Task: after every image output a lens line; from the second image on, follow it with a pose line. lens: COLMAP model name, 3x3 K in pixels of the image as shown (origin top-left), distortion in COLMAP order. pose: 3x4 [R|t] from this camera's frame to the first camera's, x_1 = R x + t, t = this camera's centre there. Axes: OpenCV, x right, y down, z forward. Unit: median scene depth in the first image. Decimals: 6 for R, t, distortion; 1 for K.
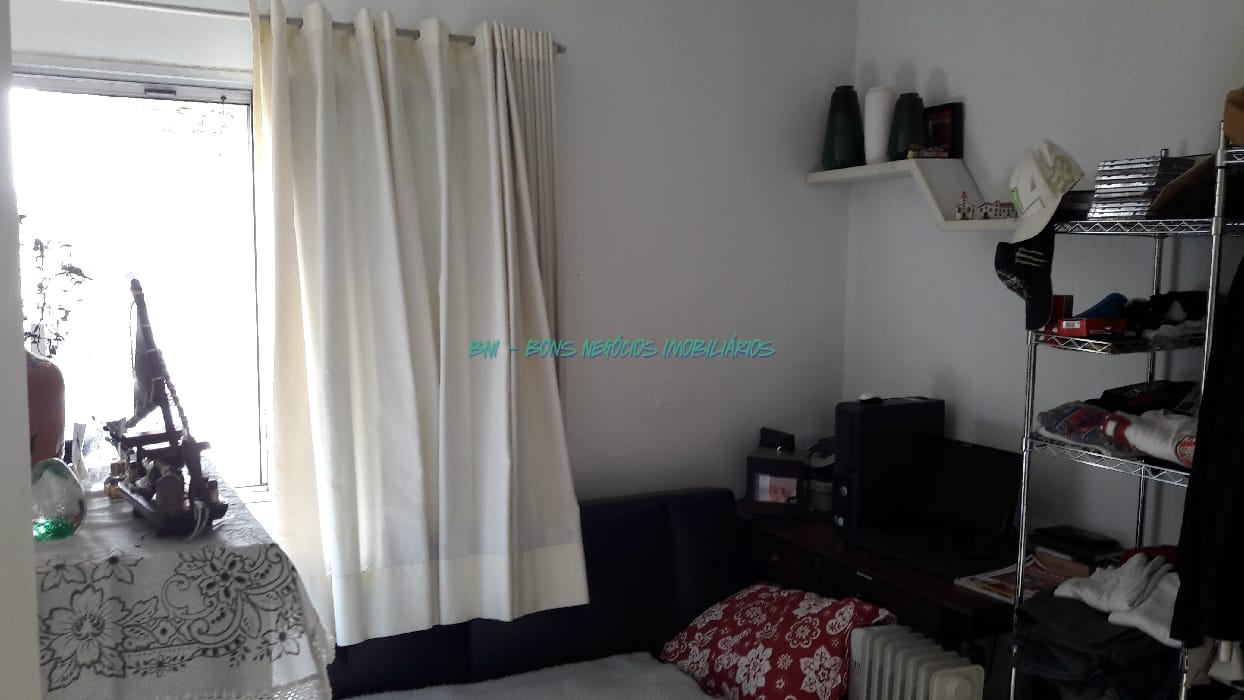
lens RADIAL K [[1031.7, 0, 630.0], [0, 1031.7, 363.0], [0, 0, 1]] dist [0.087576, -0.176532]
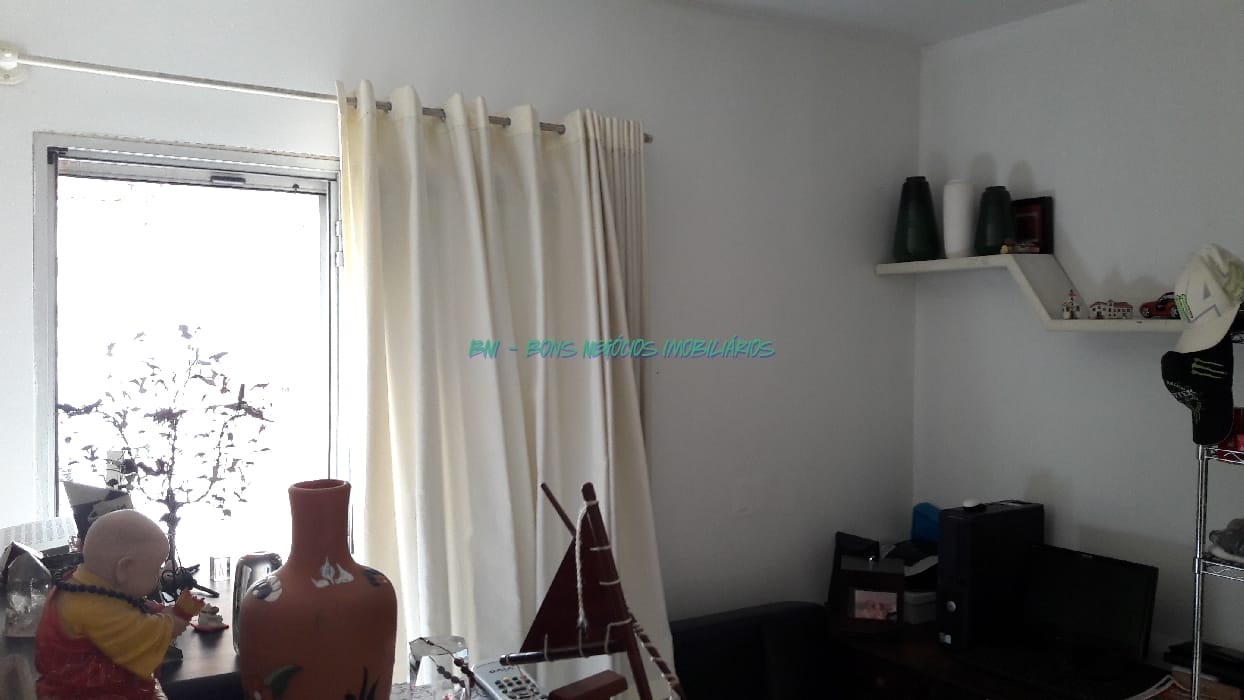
lens RADIAL K [[1031.7, 0, 631.5], [0, 1031.7, 350.5], [0, 0, 1]] dist [0.087576, -0.176532]
pose [[0.996084, -0.001950, 0.088391, -0.173555], [0.008614, 0.997141, -0.075070, -0.040571], [-0.087992, 0.075537, 0.993253, 0.084077]]
